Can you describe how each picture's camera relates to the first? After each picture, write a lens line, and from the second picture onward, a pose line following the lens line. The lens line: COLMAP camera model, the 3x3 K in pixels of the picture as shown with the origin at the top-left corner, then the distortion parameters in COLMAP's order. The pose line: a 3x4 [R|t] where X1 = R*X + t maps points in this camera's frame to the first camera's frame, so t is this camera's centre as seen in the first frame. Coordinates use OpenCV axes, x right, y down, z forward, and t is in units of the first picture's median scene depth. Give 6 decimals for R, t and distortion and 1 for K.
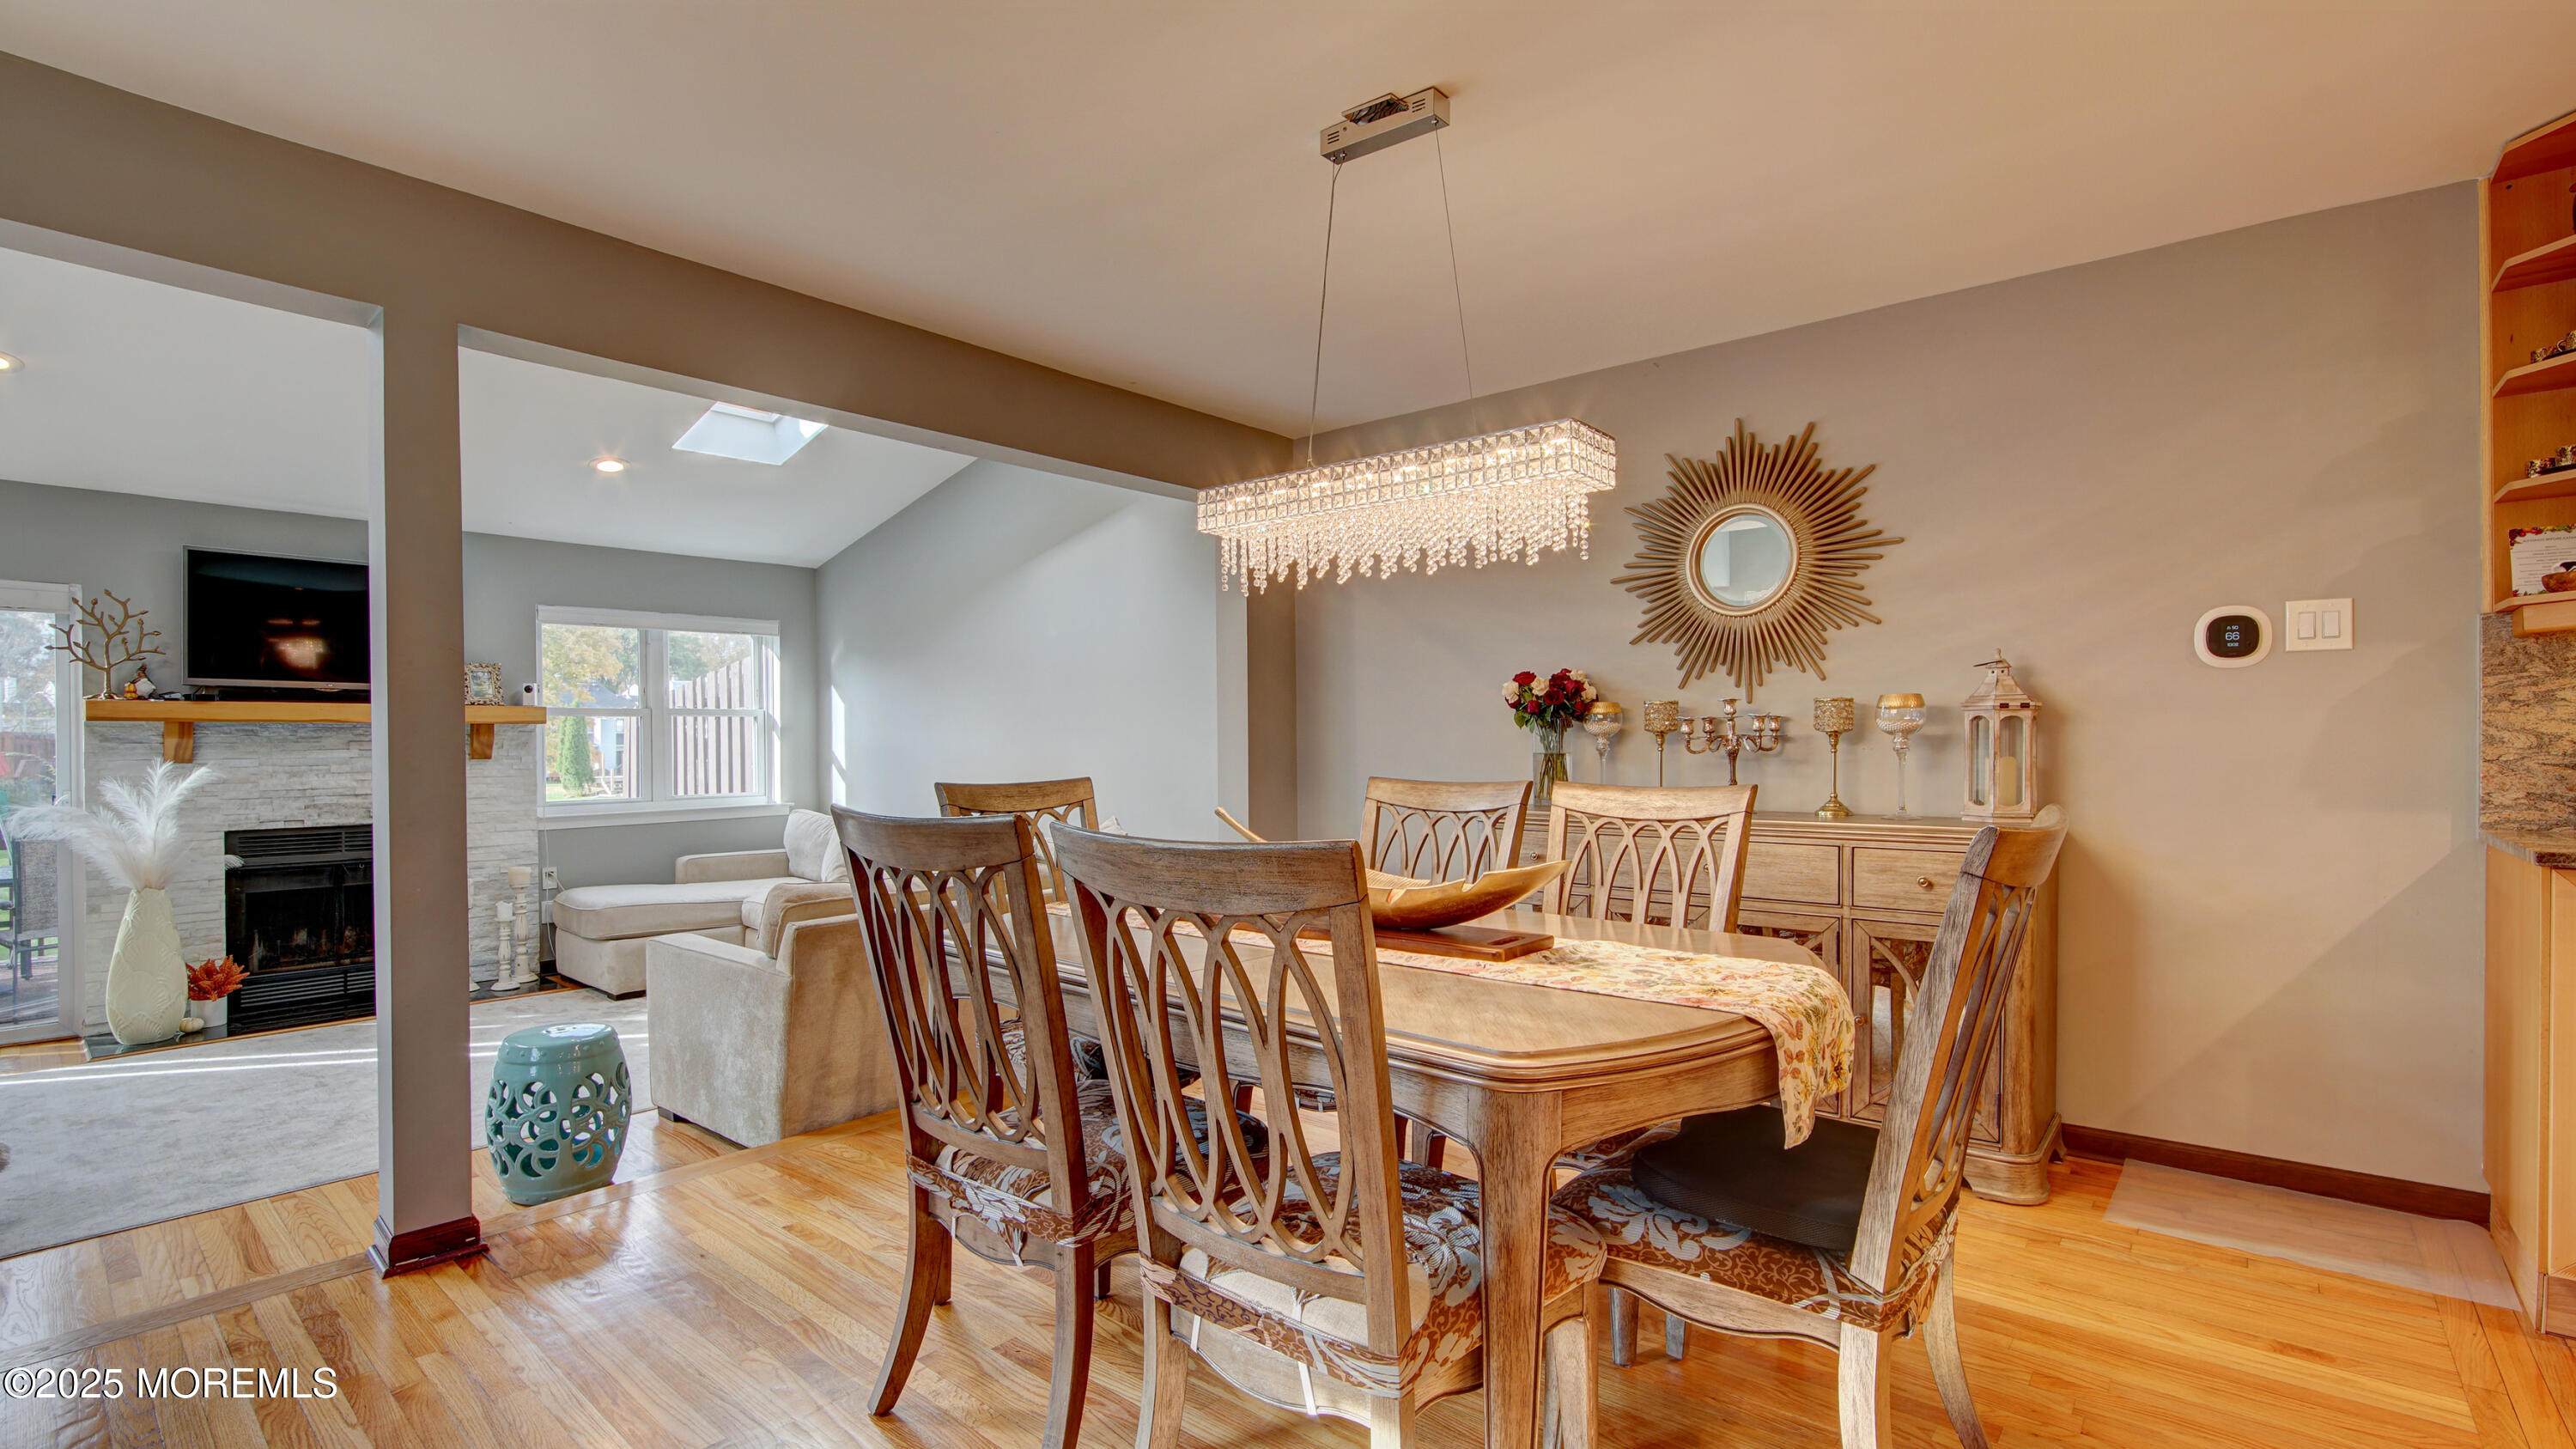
lens RADIAL K [[1131.9, 0, 1276.1], [0, 1131.9, 731.0], [0, 0, 1]] dist [-0.039044, 0.007987]
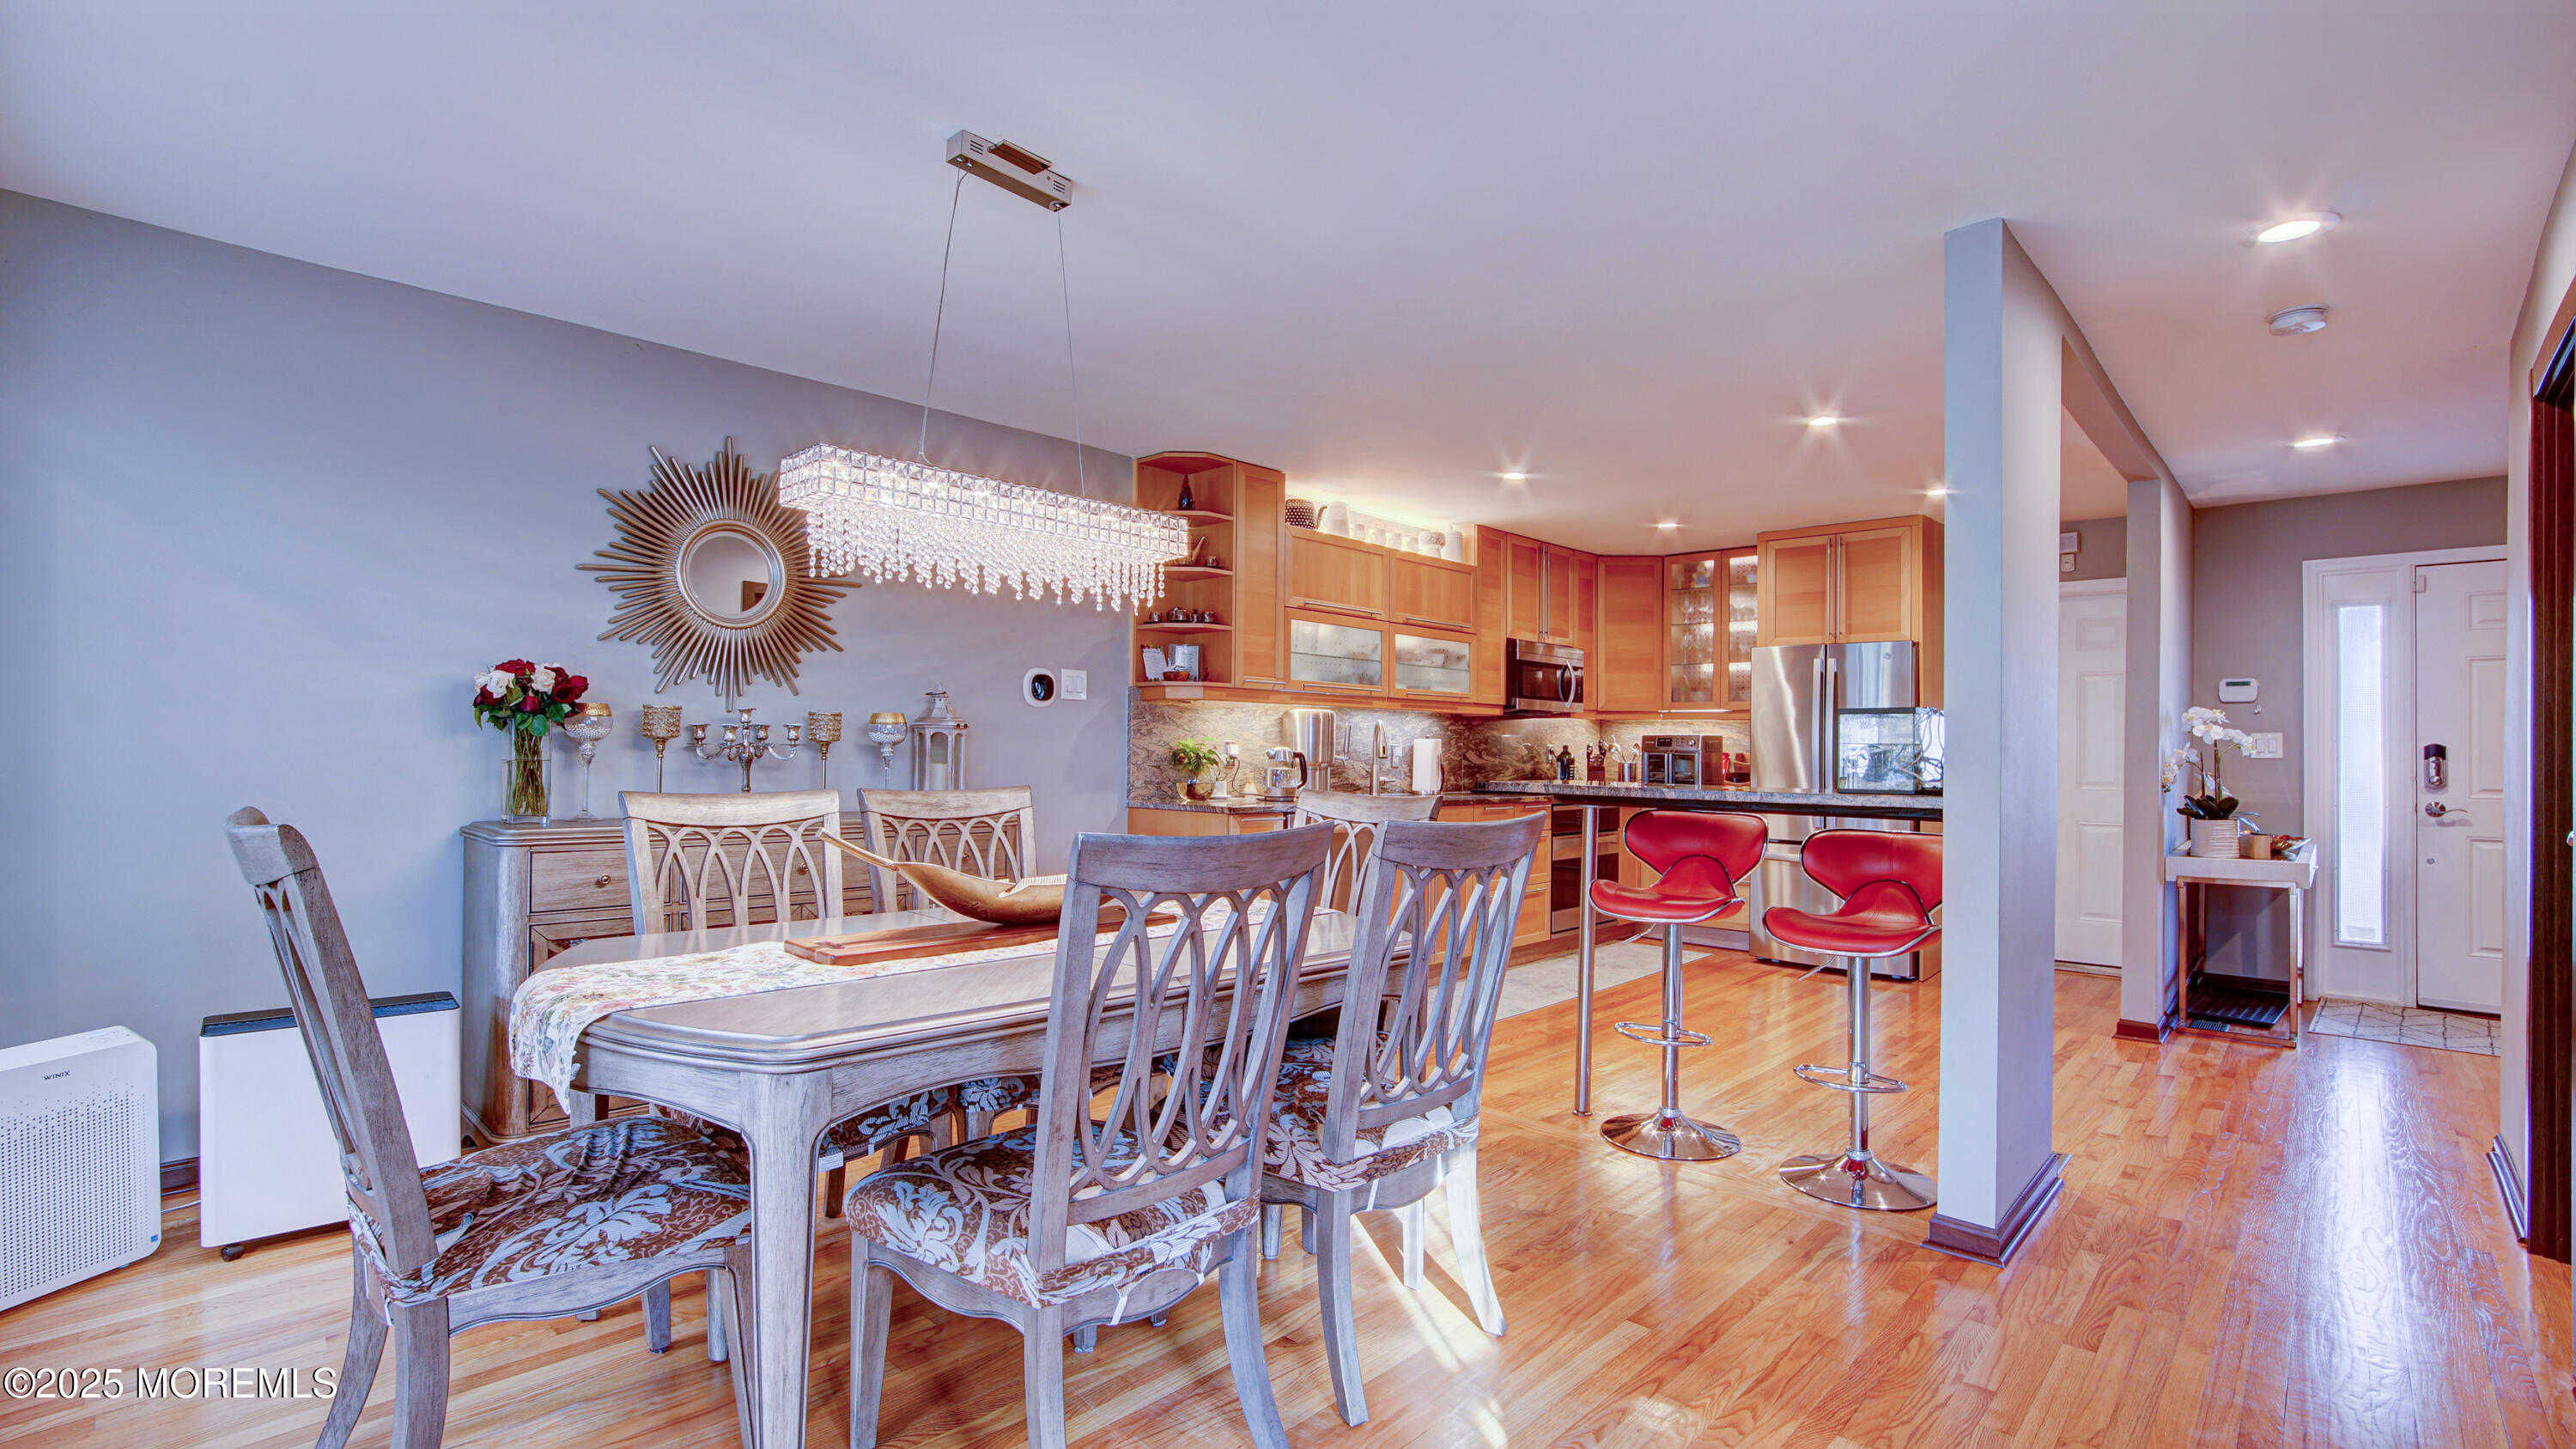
lens RADIAL K [[1131.9, 0, 1276.1], [0, 1131.9, 731.0], [0, 0, 1]] dist [-0.039044, 0.007987]
pose [[0.088116, 0.023144, 0.995841, -0.534891], [-0.021902, 0.999533, -0.021291, 0.004090], [-0.995869, -0.019935, 0.088582, 0.373326]]
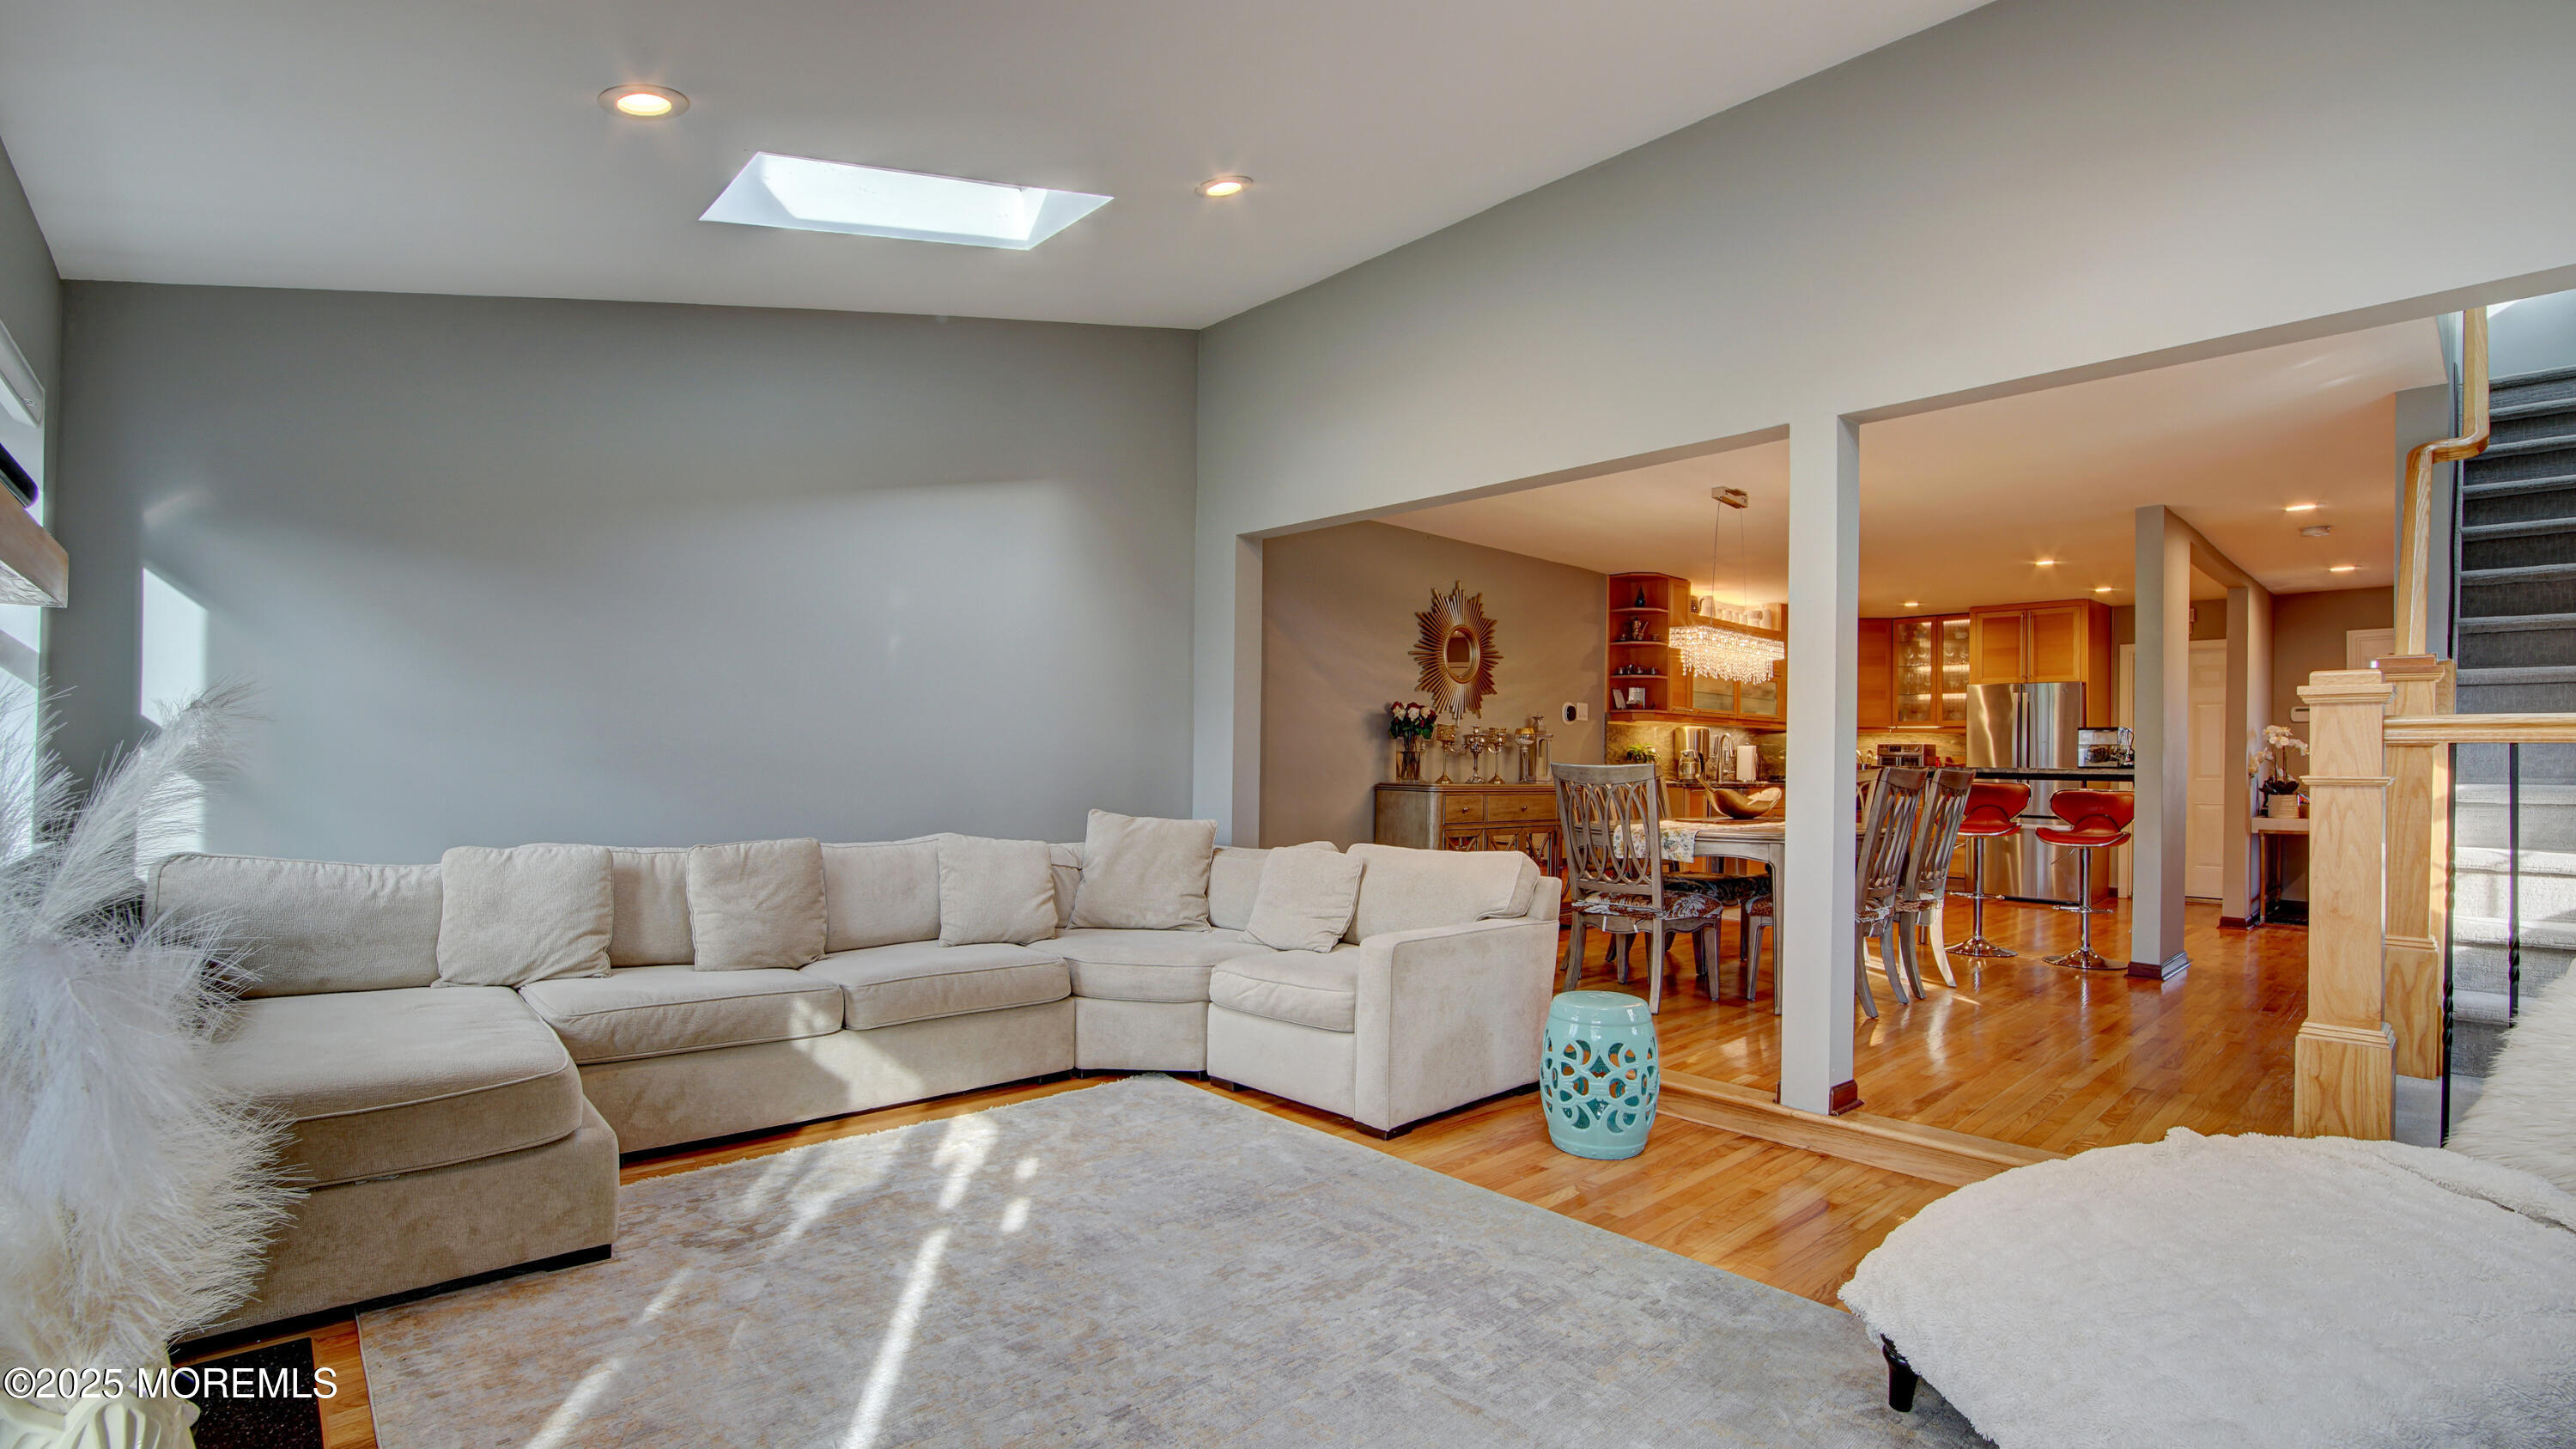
lens RADIAL K [[1156.4, 0, 1278.1], [0, 1156.4, 746.1], [0, 0, 1]] dist [-0.024287, -0.000290]
pose [[0.133966, 0.022750, 0.990725, -1.494222], [-0.023687, 0.999524, -0.019749, 0.049502], [-0.990703, -0.020822, 0.134441, 0.965278]]
